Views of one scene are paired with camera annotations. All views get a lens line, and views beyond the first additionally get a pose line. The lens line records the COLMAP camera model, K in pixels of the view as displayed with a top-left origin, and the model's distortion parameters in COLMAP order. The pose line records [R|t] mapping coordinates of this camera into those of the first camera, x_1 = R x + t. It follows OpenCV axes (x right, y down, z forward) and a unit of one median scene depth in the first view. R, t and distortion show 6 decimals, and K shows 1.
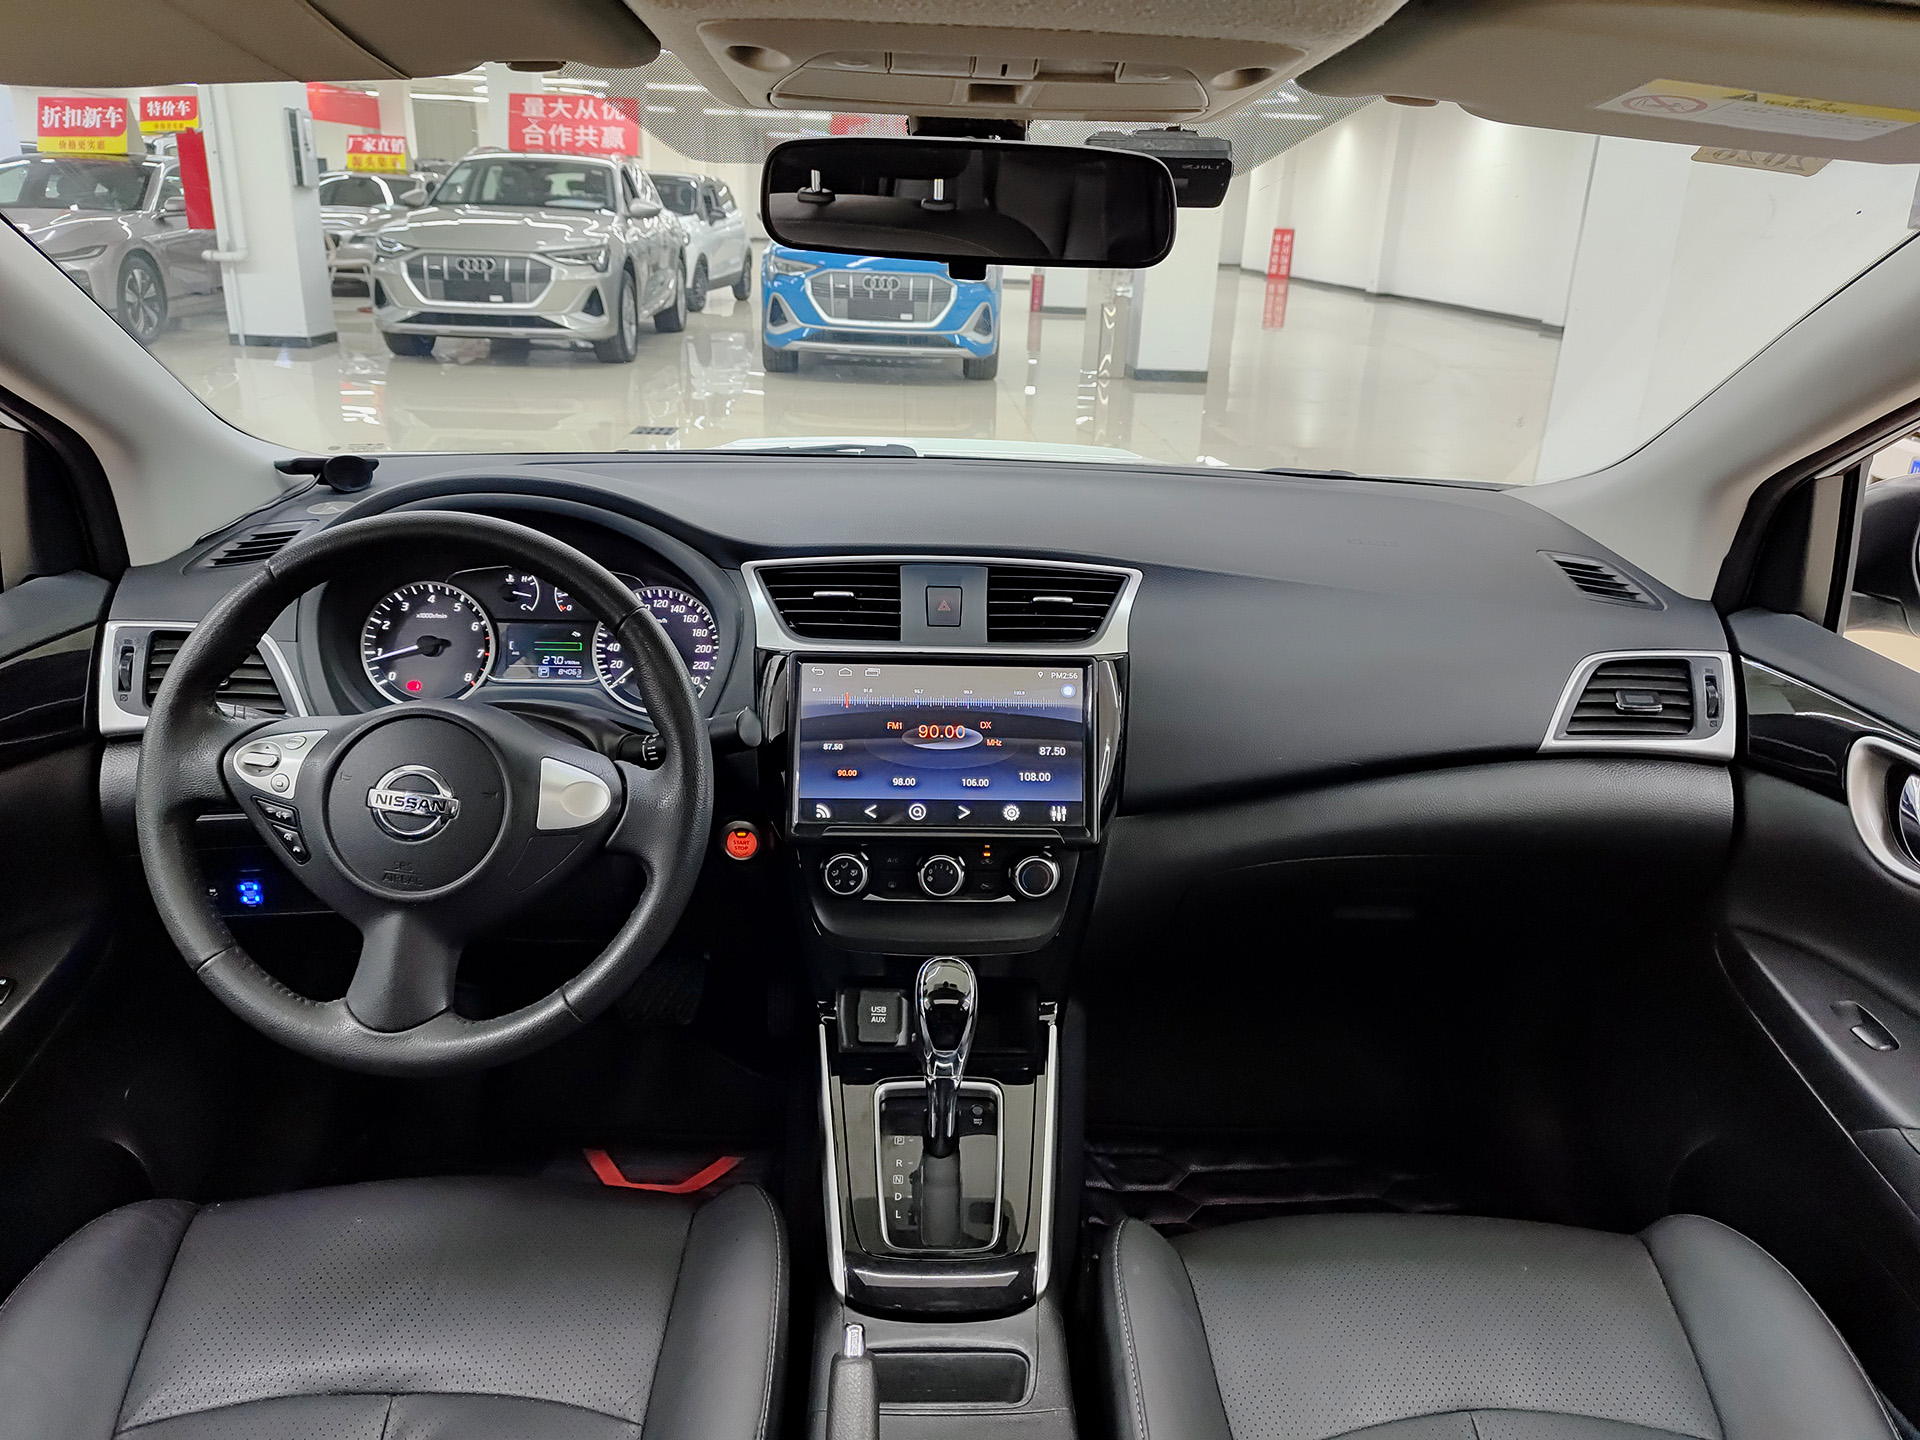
lens RADIAL K [[1366.1, 0, 960.0], [0, 1366.1, 720.0], [0, 0, 1]] dist [0.030780, -0.062678]
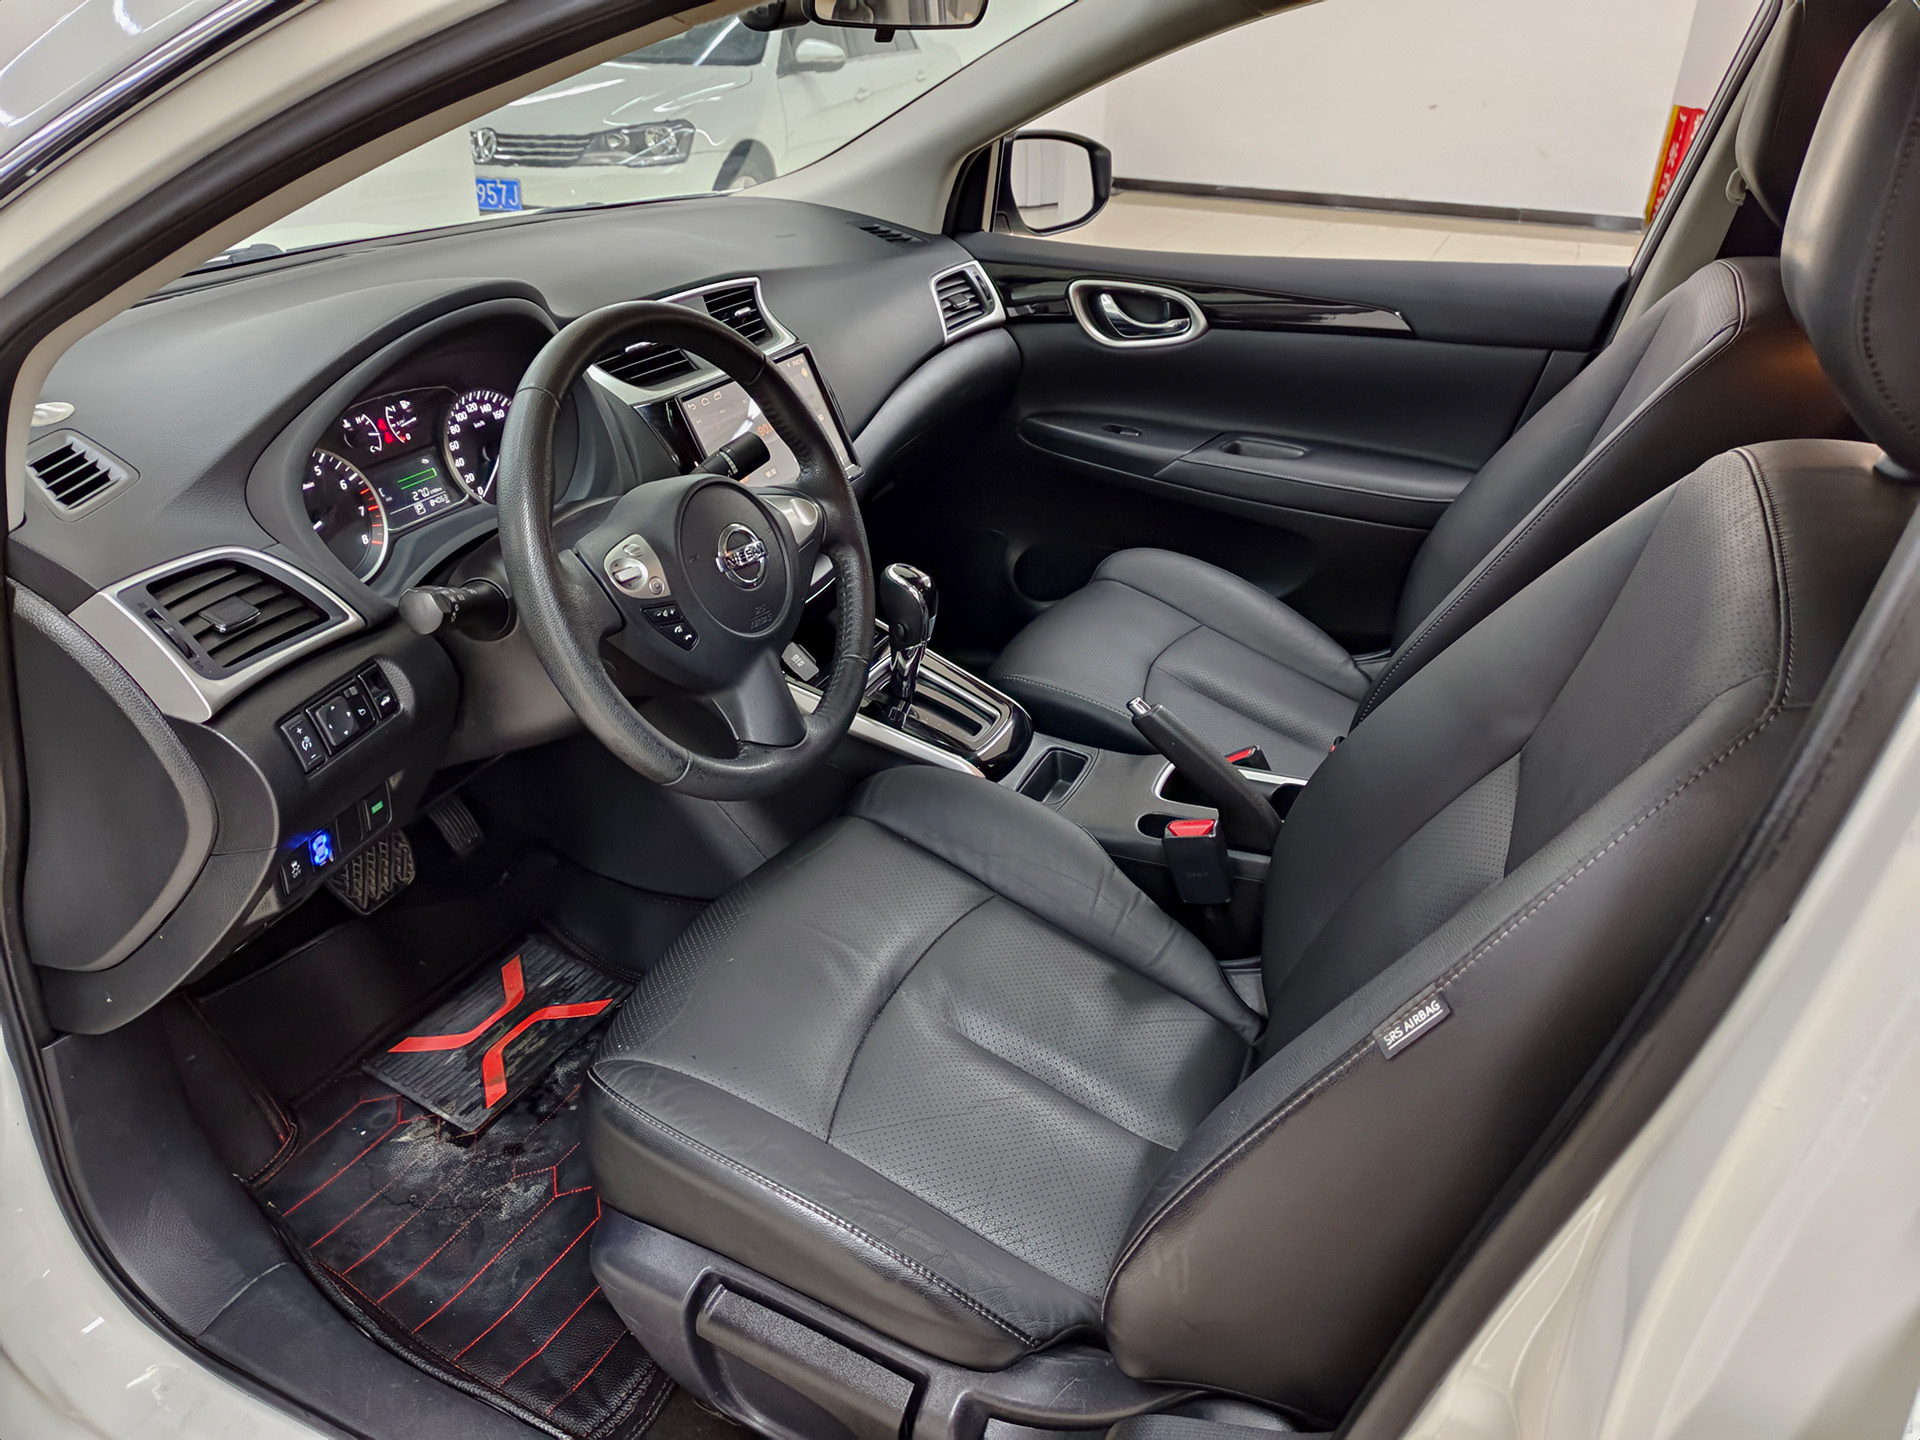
lens RADIAL K [[1366.1, 0, 960.0], [0, 1366.1, 720.0], [0, 0, 1]] dist [0.030780, -0.062678]
pose [[0.429062, -0.442323, 0.787564, -0.982222], [0.301362, 0.892039, 0.336819, -0.114557], [-0.851521, 0.092825, 0.516039, 0.204737]]
